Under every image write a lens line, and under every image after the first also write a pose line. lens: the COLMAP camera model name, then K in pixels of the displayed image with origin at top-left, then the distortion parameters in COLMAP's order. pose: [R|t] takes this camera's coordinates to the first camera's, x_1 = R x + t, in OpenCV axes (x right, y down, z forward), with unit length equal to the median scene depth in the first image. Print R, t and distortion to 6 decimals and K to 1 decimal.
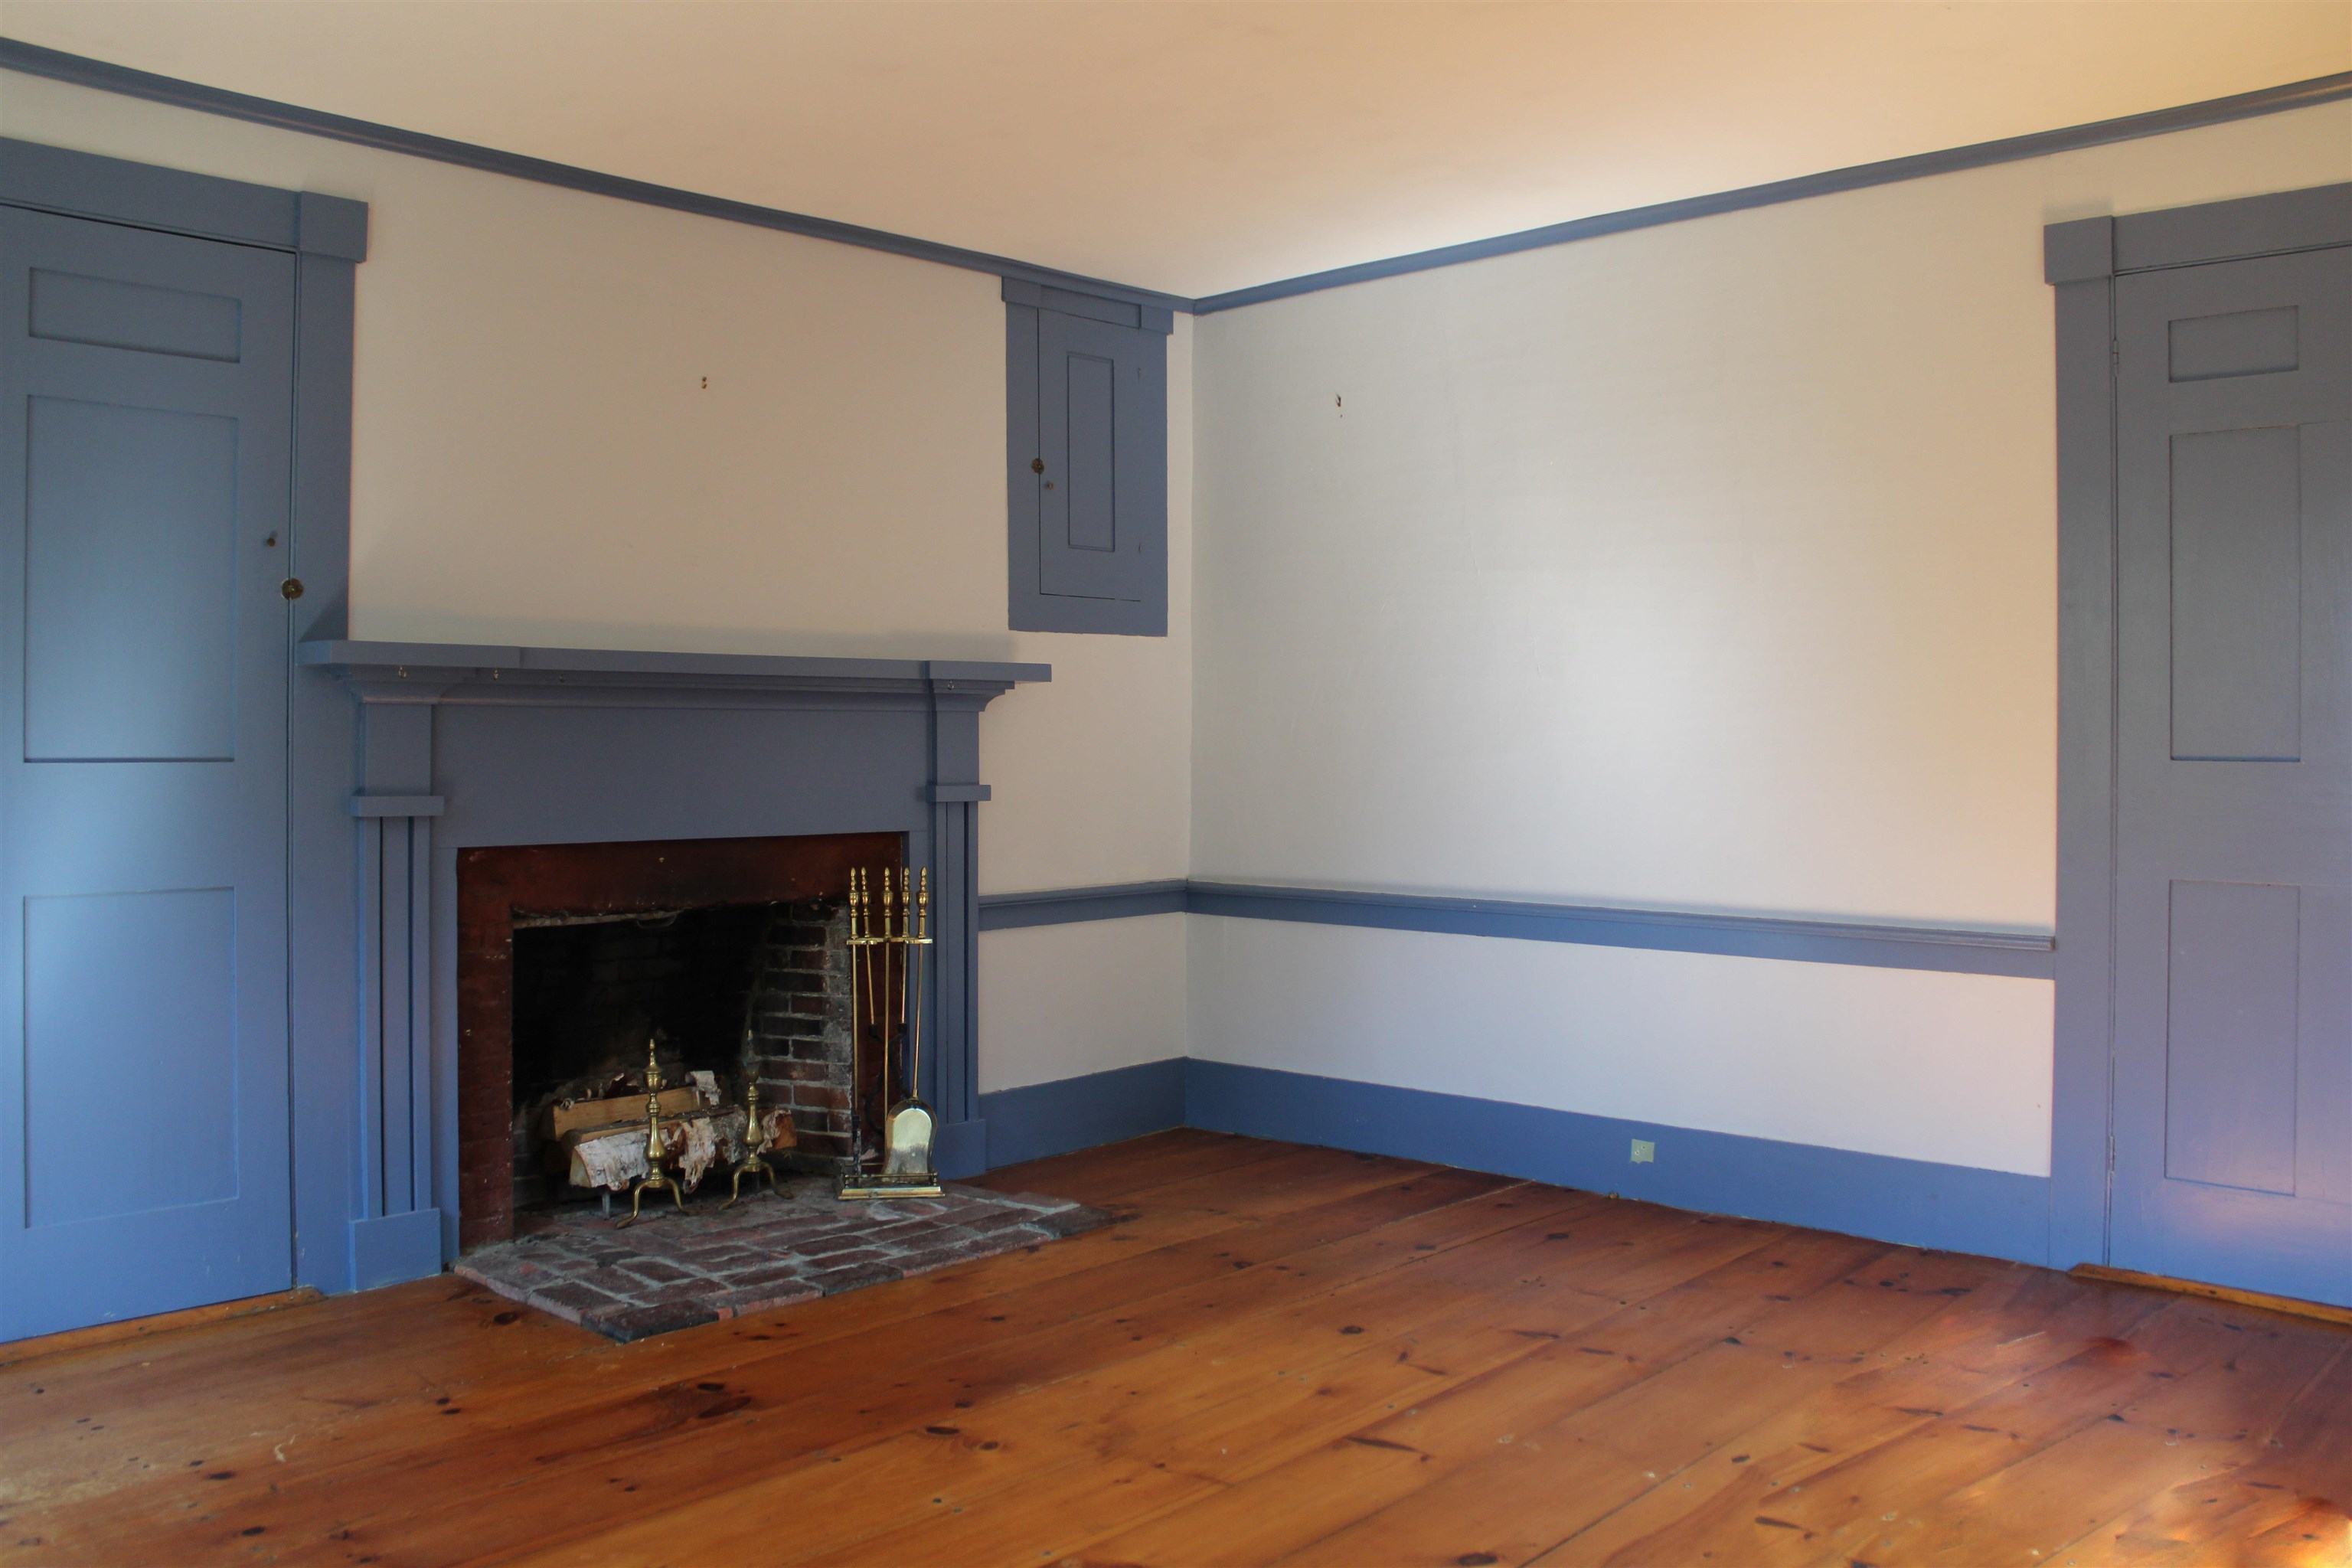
lens RADIAL K [[1974.1, 0, 1142.4], [0, 1974.1, 754.9], [0, 0, 1]] dist [-0.140095, 0.106413]
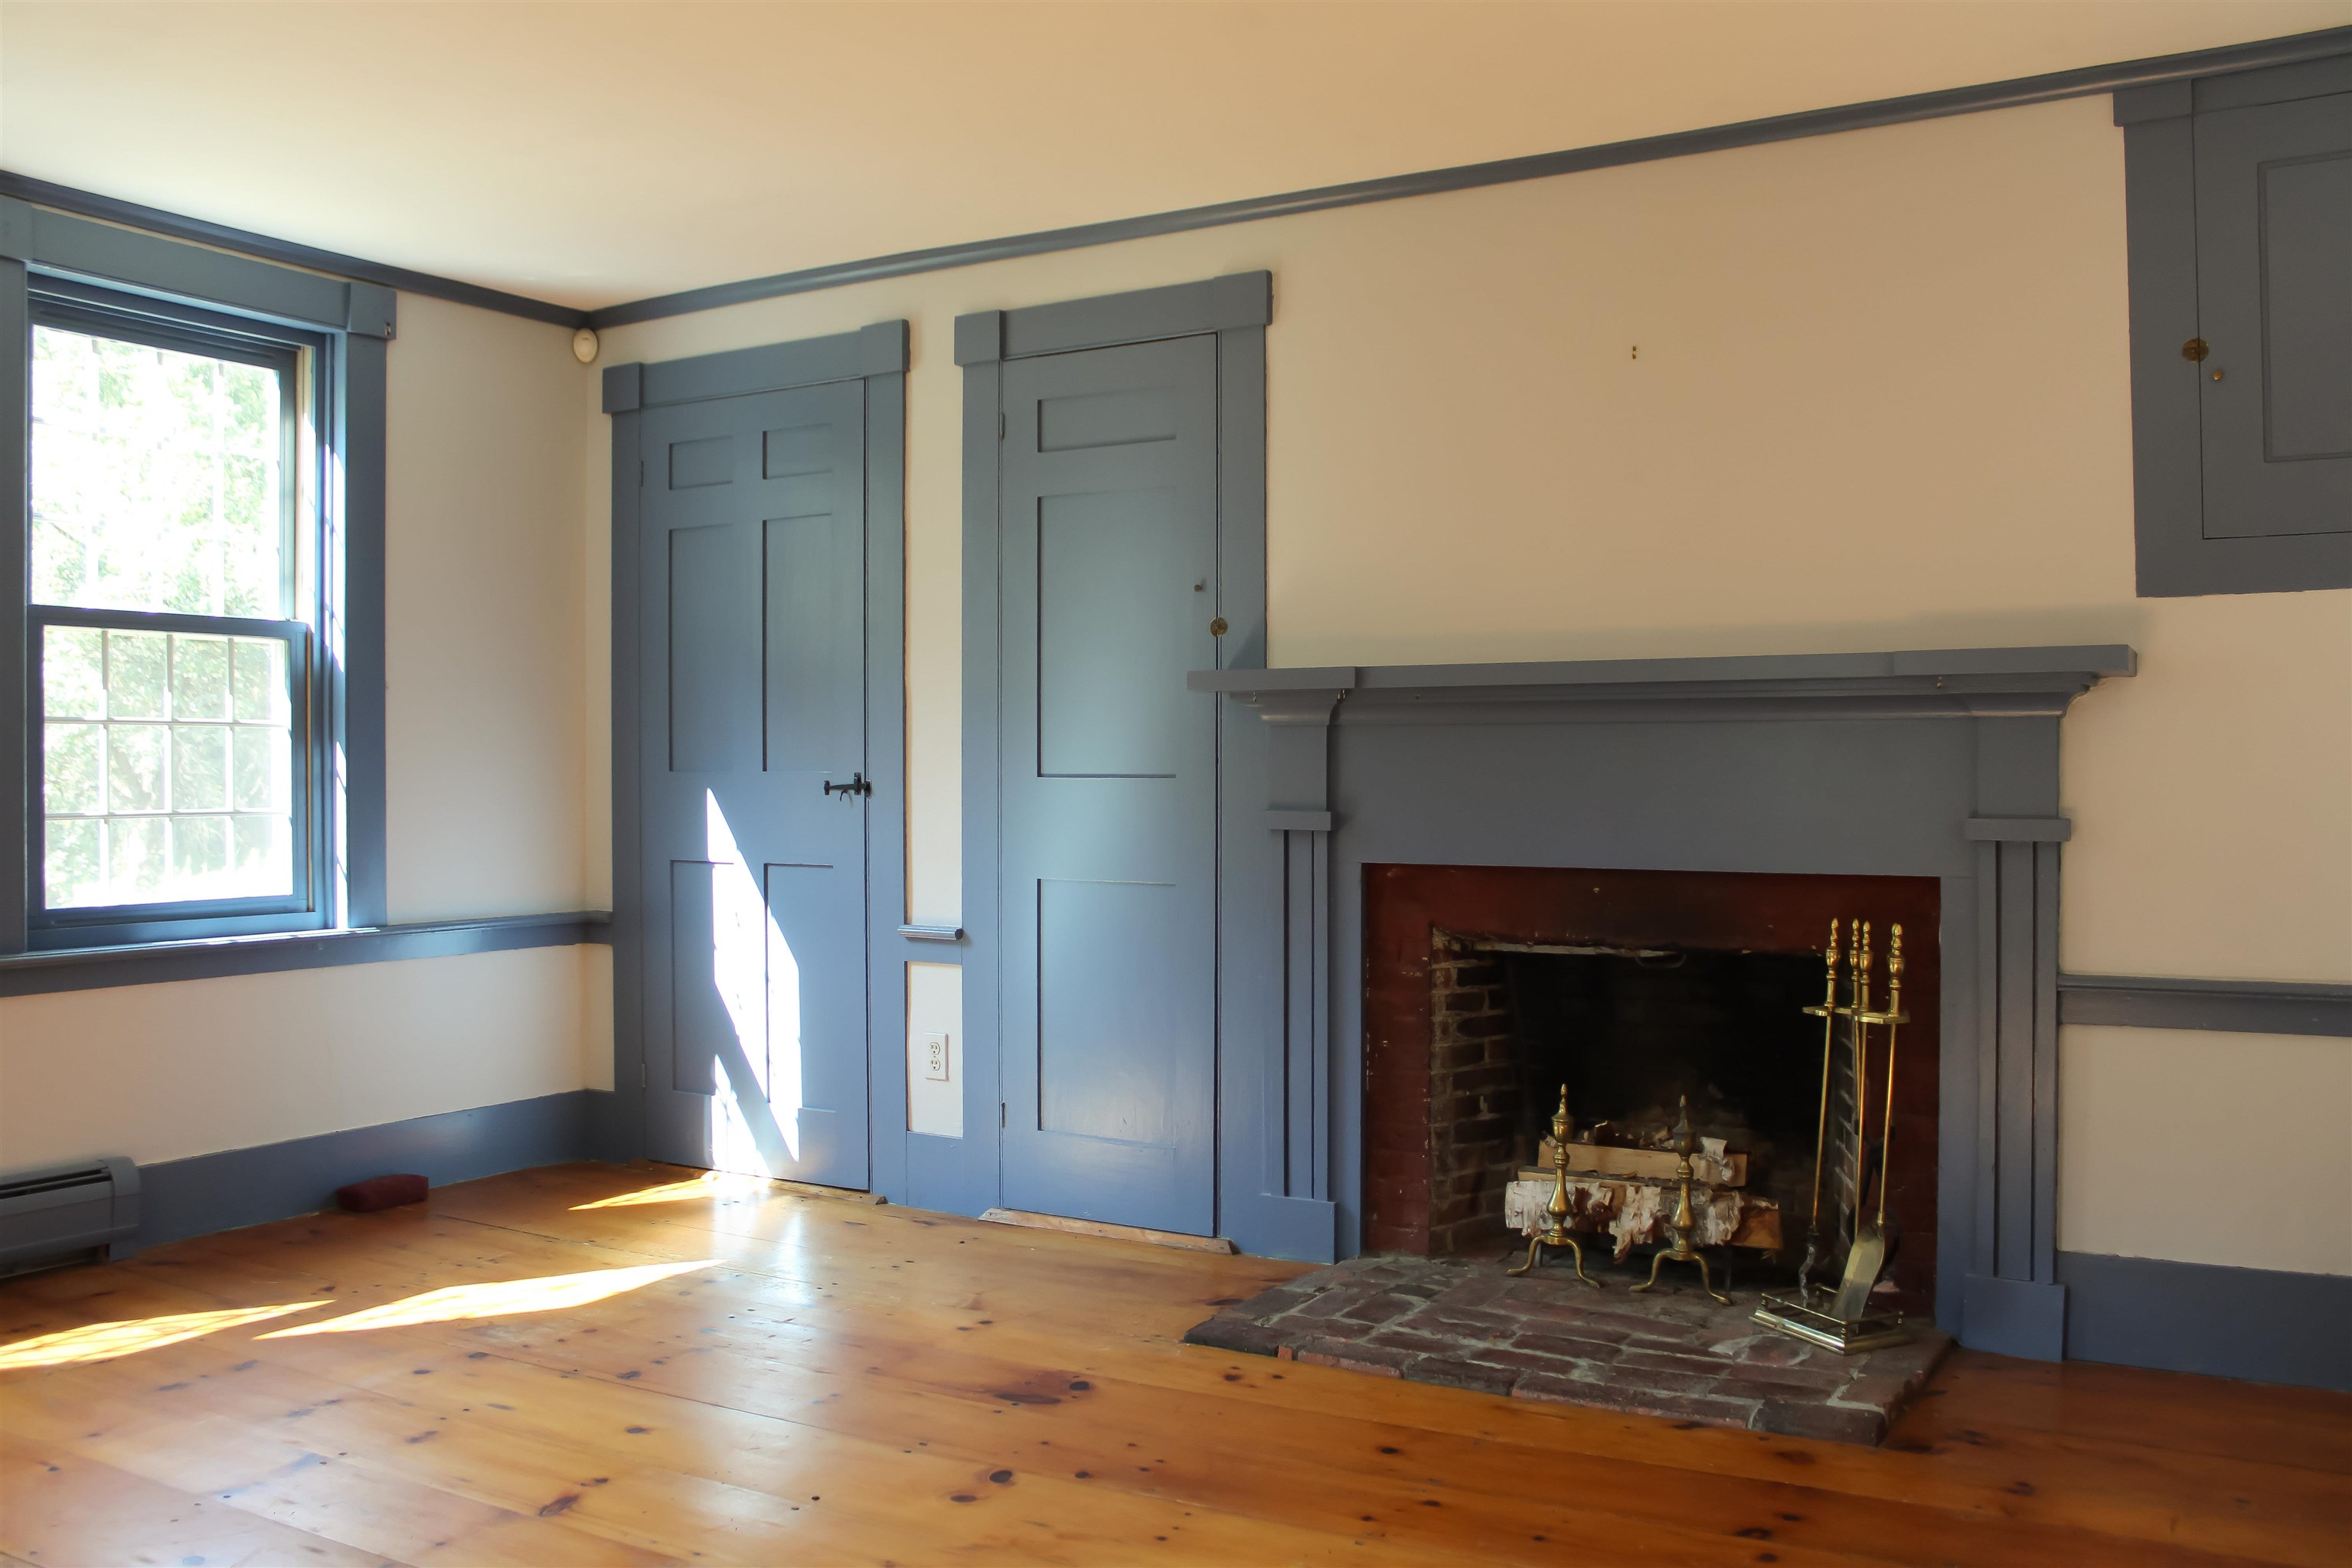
lens RADIAL K [[1974.1, 0, 1142.4], [0, 1974.1, 754.9], [0, 0, 1]] dist [-0.140095, 0.106413]
pose [[0.232207, -0.004920, -0.972654, 0.634105], [-0.003791, 0.999975, -0.005964, -0.002797], [0.972659, 0.005072, 0.232183, 0.629825]]
